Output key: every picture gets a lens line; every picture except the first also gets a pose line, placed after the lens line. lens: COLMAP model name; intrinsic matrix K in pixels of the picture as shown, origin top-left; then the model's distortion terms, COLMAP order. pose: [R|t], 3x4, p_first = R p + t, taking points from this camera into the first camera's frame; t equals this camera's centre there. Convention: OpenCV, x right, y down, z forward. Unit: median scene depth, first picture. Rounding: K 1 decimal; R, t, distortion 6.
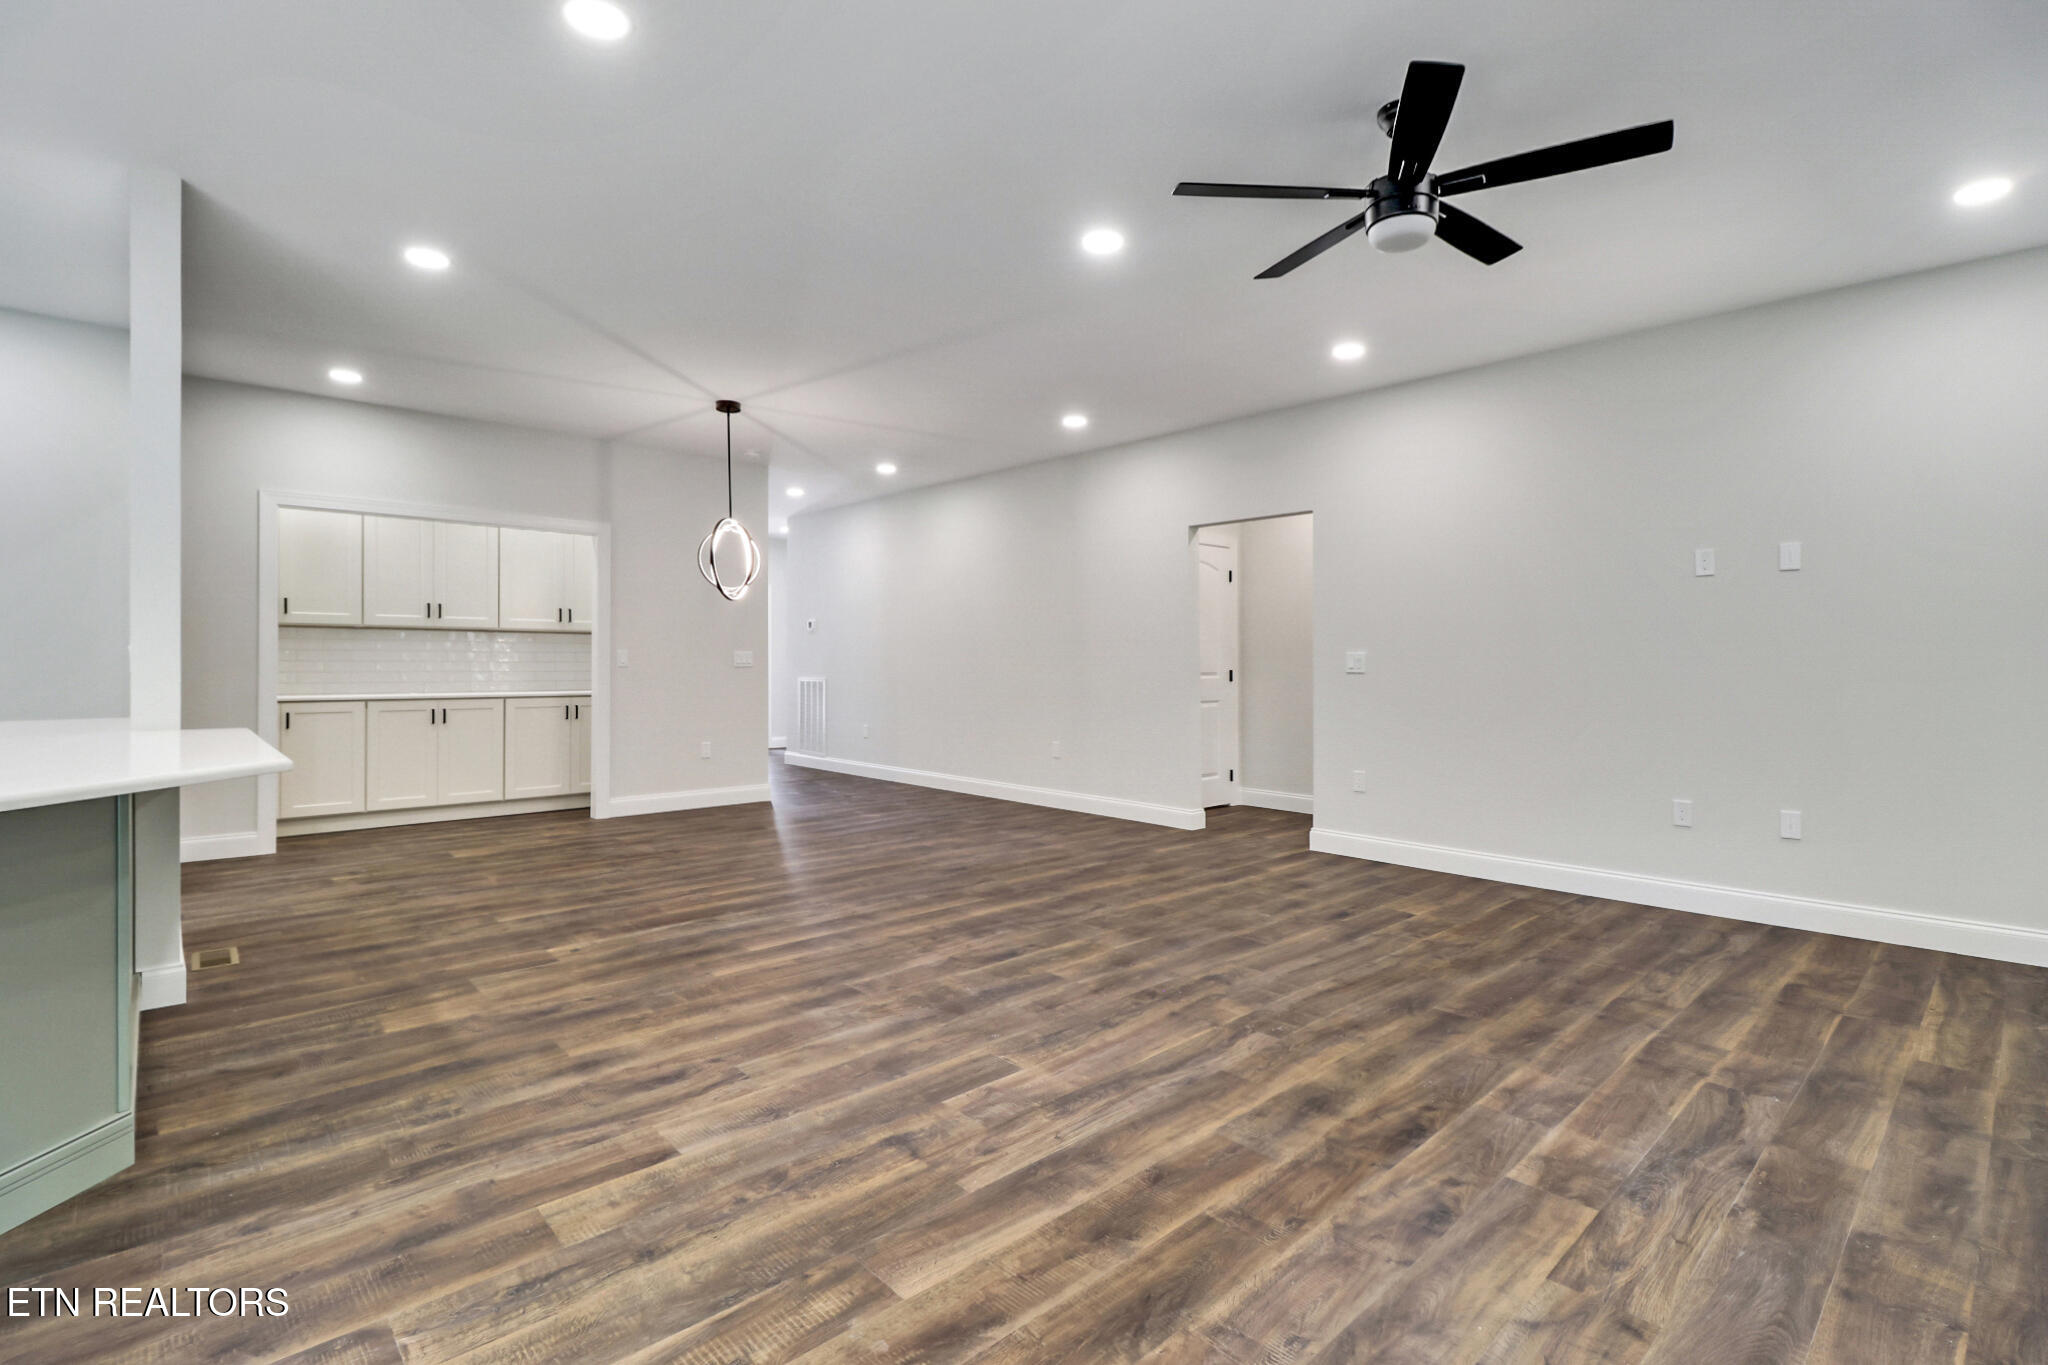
lens RADIAL K [[943.3, 0, 1017.5], [0, 943.3, 678.5], [0, 0, 1]] dist [-0.002459, -0.000504]
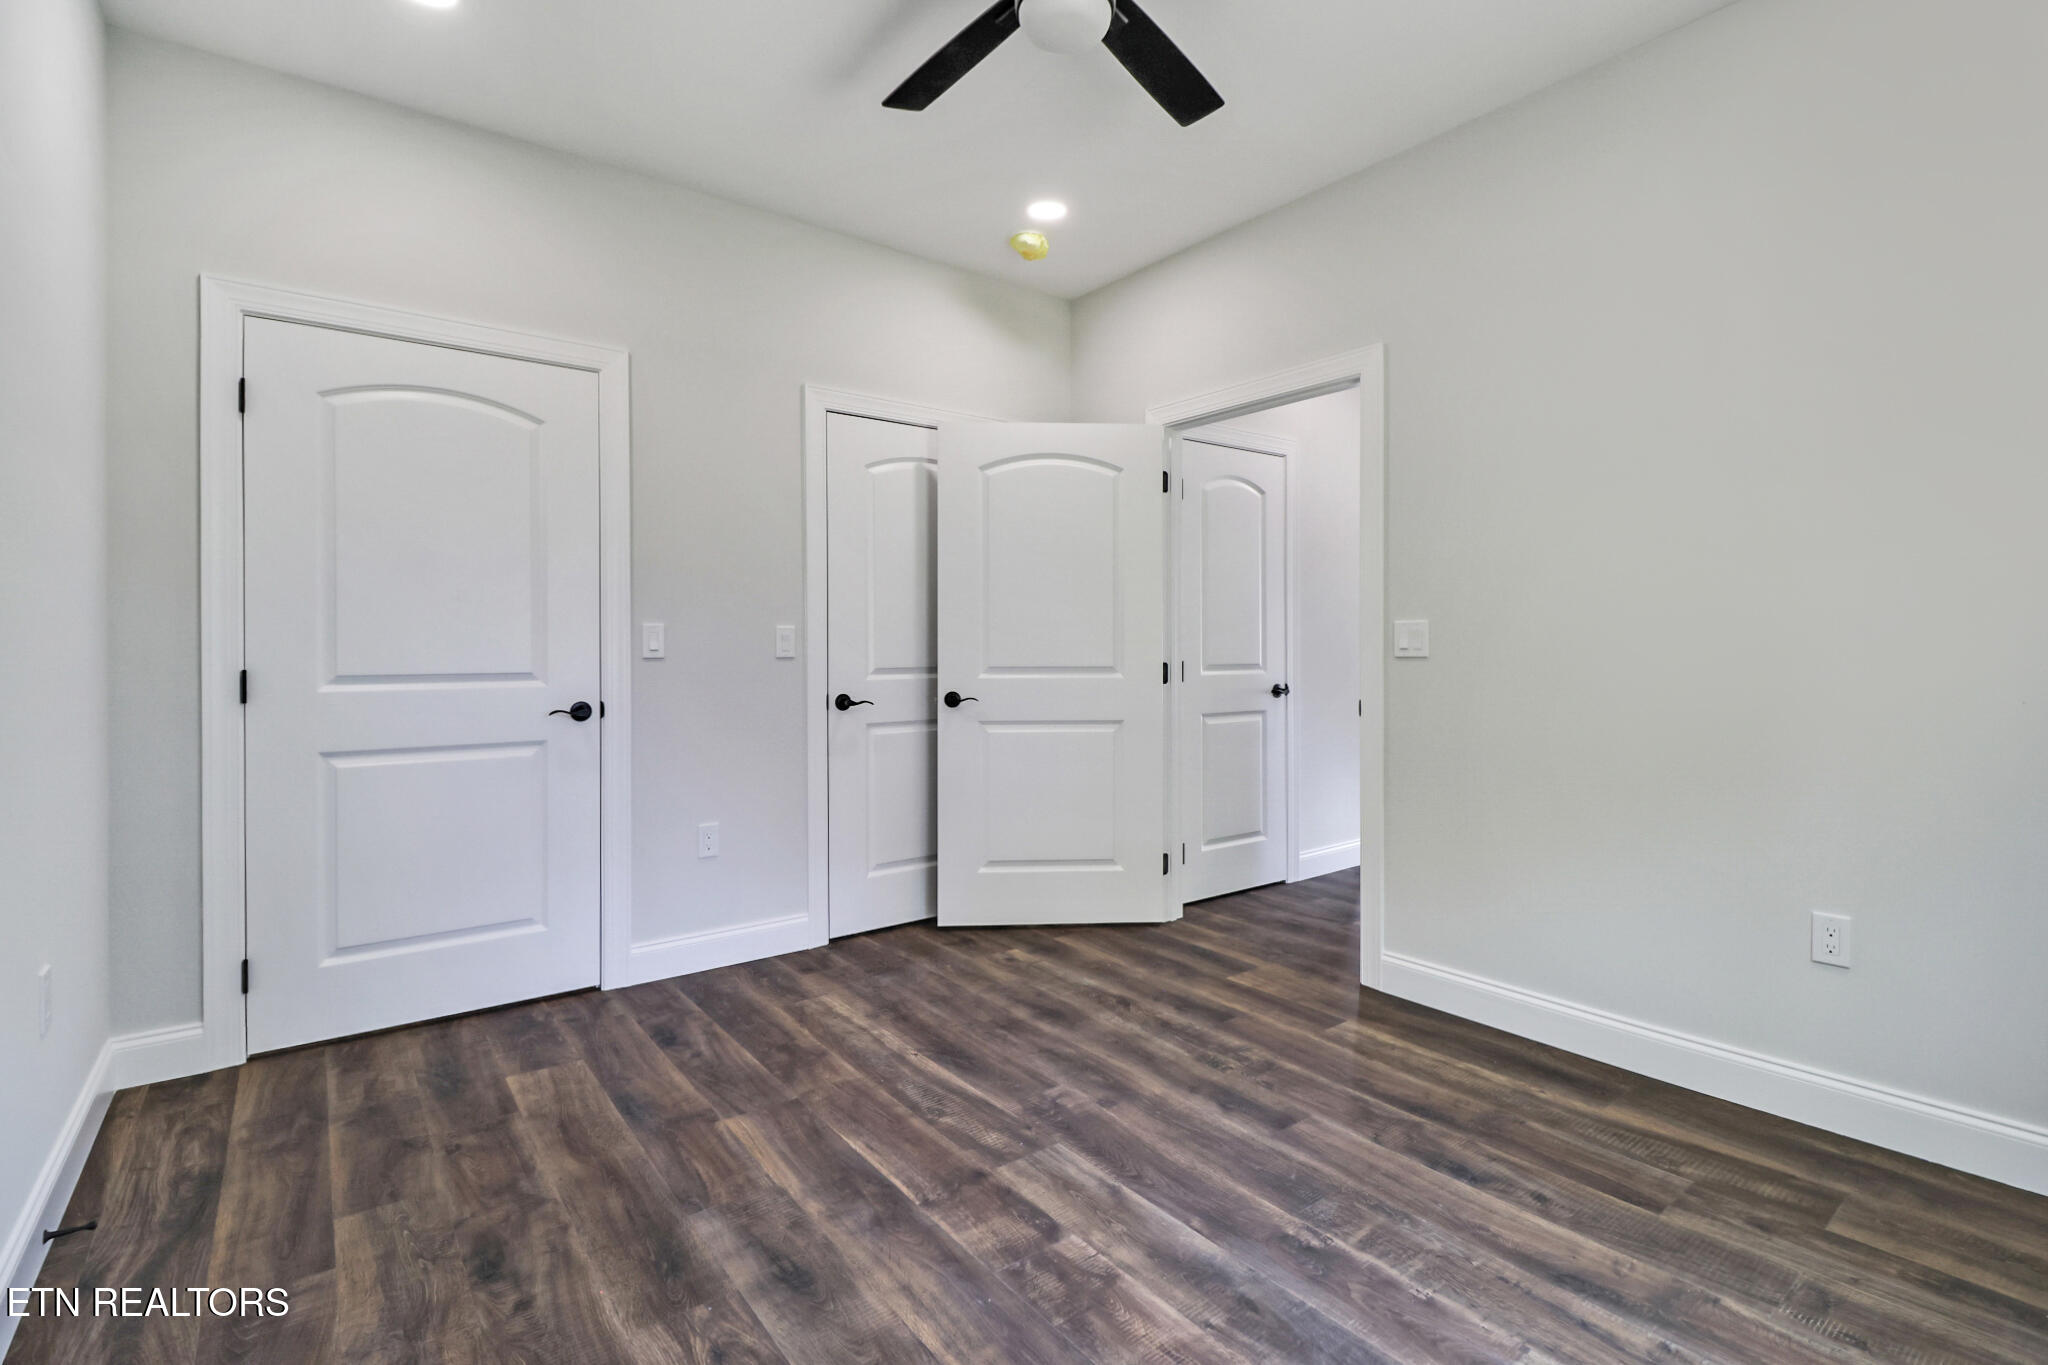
lens RADIAL K [[943.3, 0, 1016.8], [0, 943.3, 670.7], [0, 0, 1]] dist [-0.002459, -0.000504]
pose [[-0.092321, 0.001003, -0.995729, 1.155025], [-0.011176, 0.999935, 0.002044, 0.038330], [0.995667, 0.011317, -0.092304, 1.445118]]
